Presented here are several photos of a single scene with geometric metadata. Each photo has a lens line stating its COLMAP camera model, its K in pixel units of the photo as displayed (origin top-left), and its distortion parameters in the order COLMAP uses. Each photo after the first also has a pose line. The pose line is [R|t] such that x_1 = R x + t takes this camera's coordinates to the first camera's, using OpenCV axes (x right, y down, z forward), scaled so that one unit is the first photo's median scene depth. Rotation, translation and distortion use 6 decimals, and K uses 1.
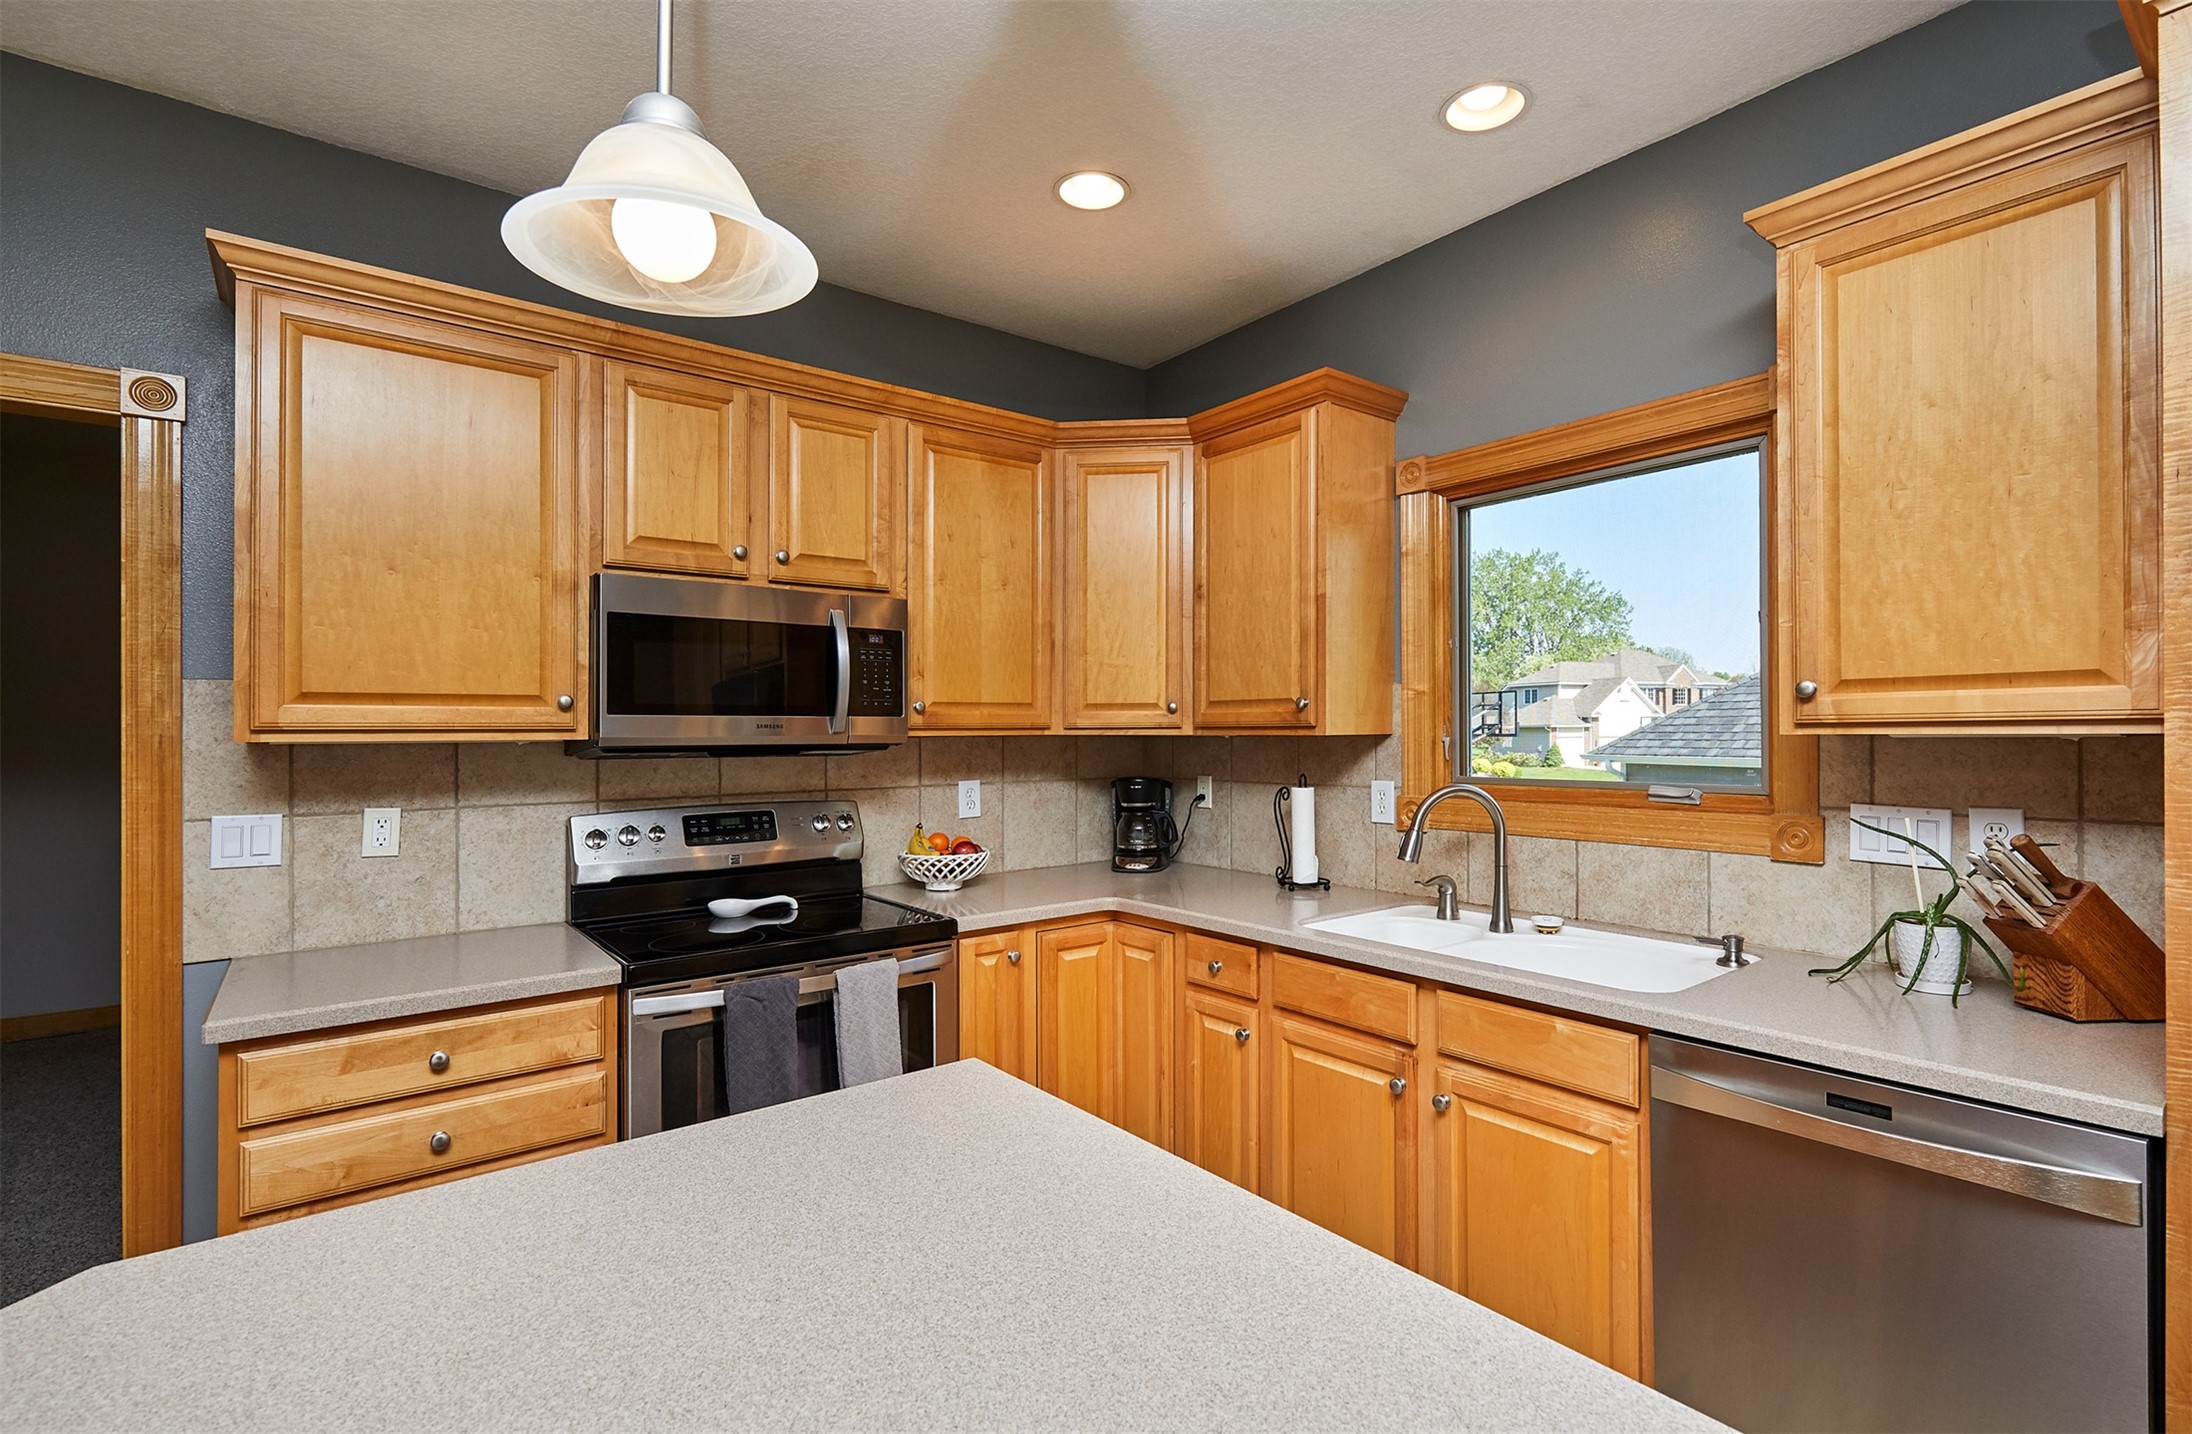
lens RADIAL K [[979.8, 0, 1096.5], [0, 979.8, 727.0], [0, 0, 1]] dist [0.001024, 0.000301]
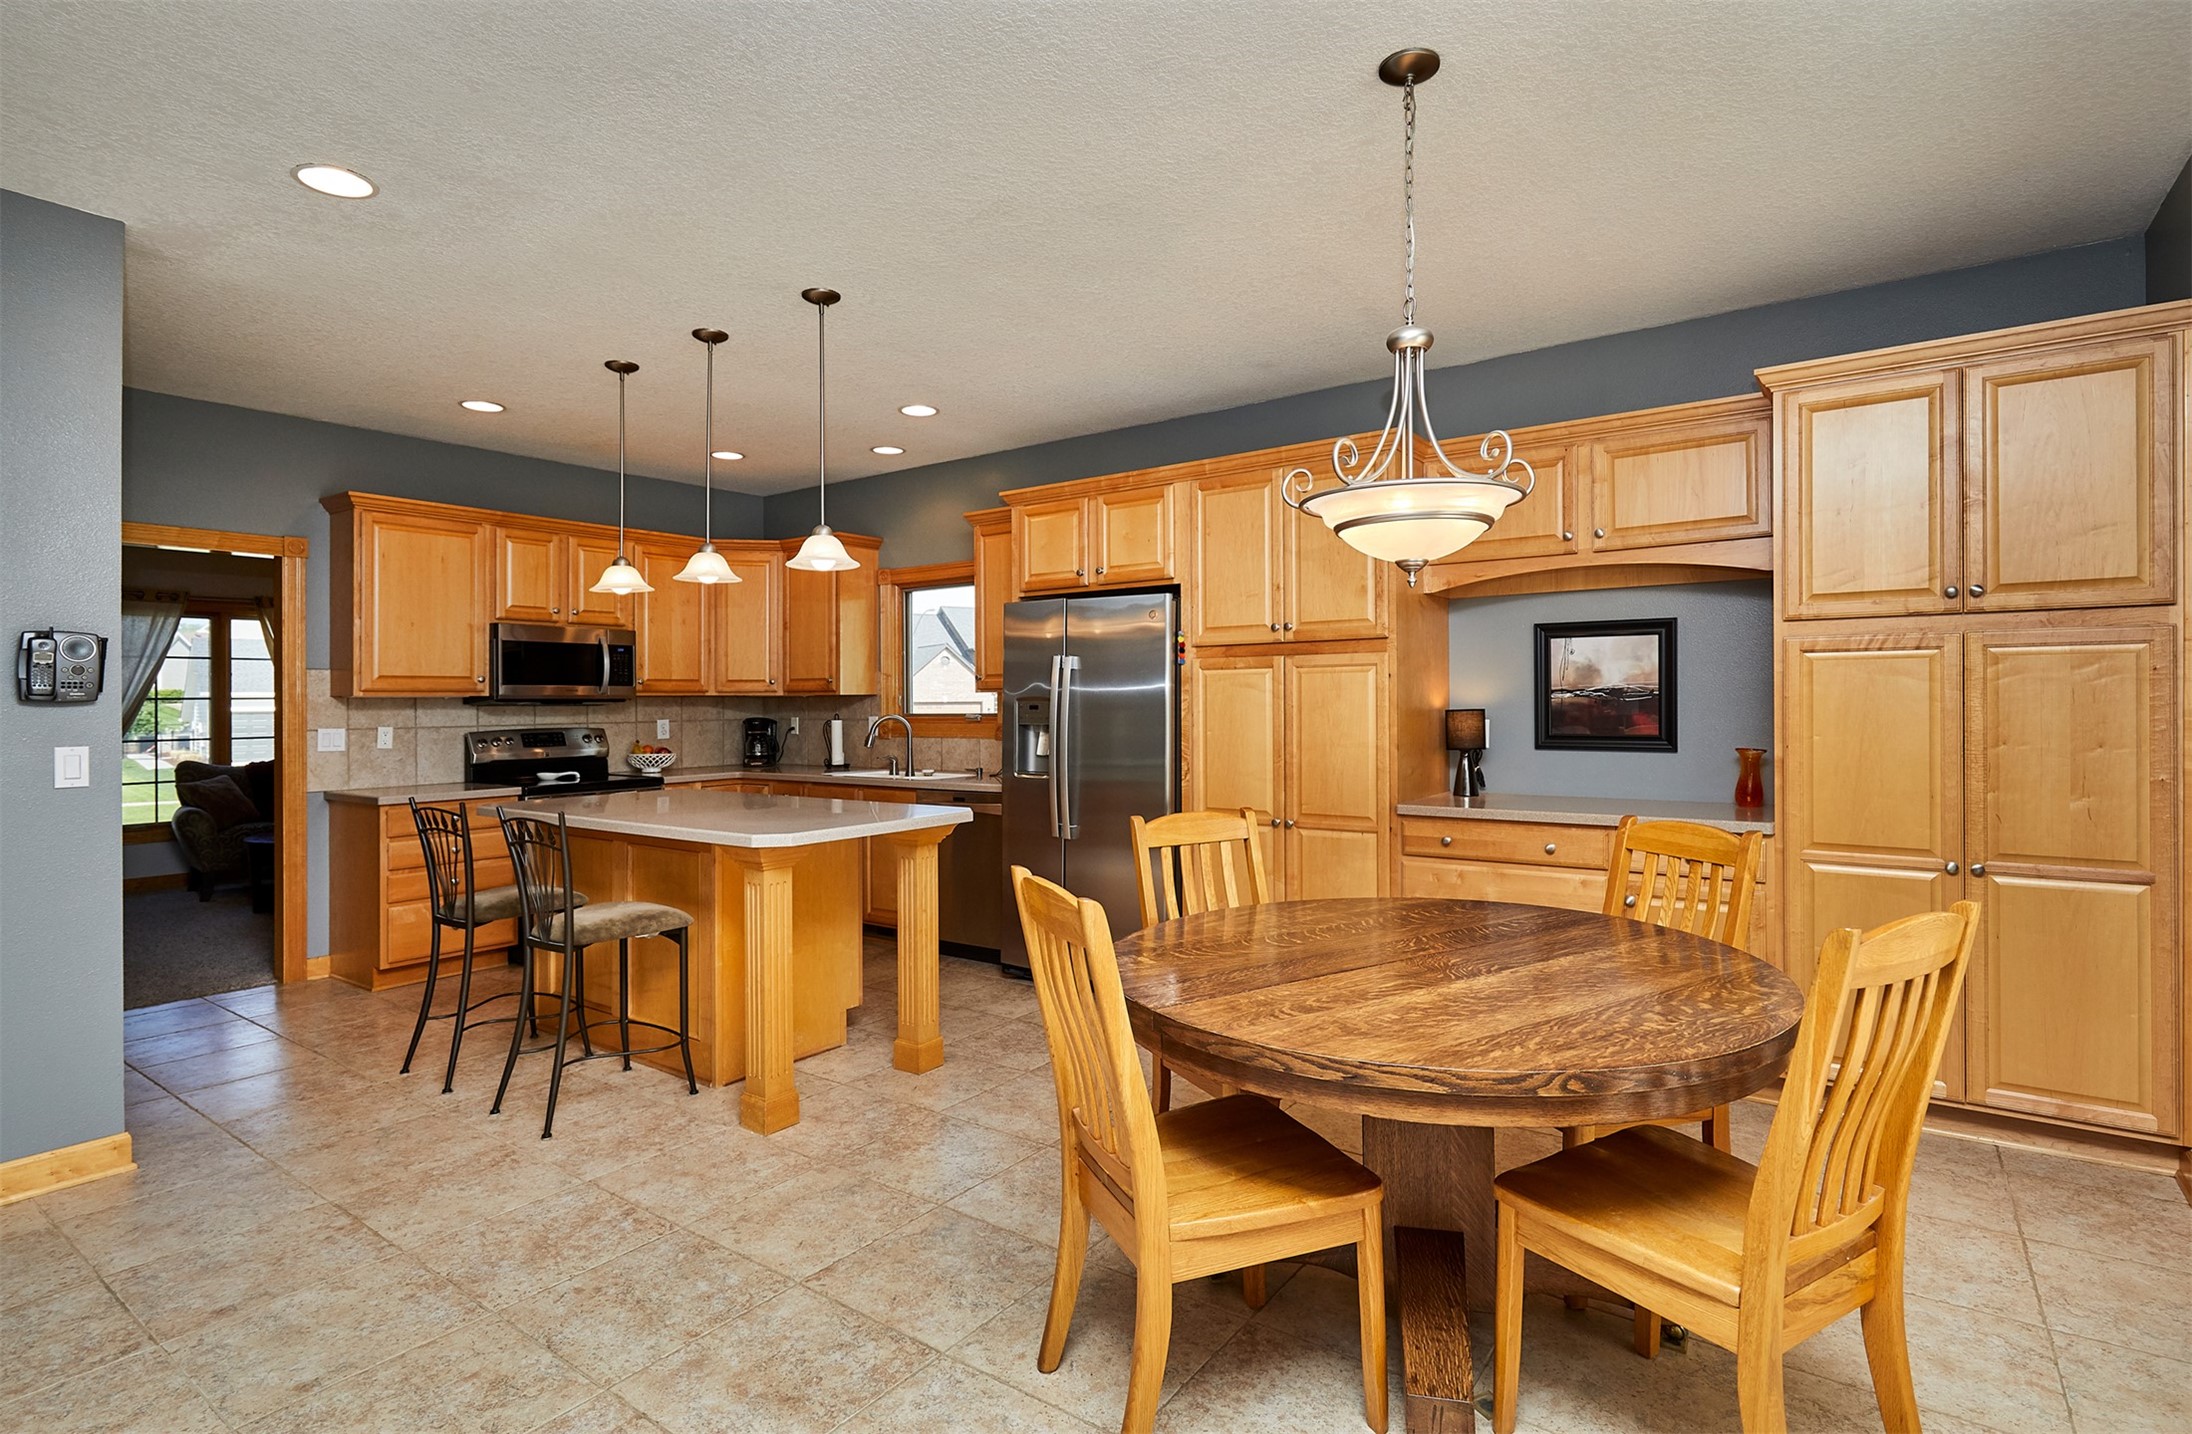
lens RADIAL K [[1148.5, 0, 1119.0], [0, 1148.5, 704.9], [0, 0, 1]] dist [0.006786, -0.000212]
pose [[0.957057, -0.001522, 0.289896, 0.083781], [-0.000553, 0.999975, 0.007075, 0.011962], [-0.289899, -0.006931, 0.957032, -1.650744]]
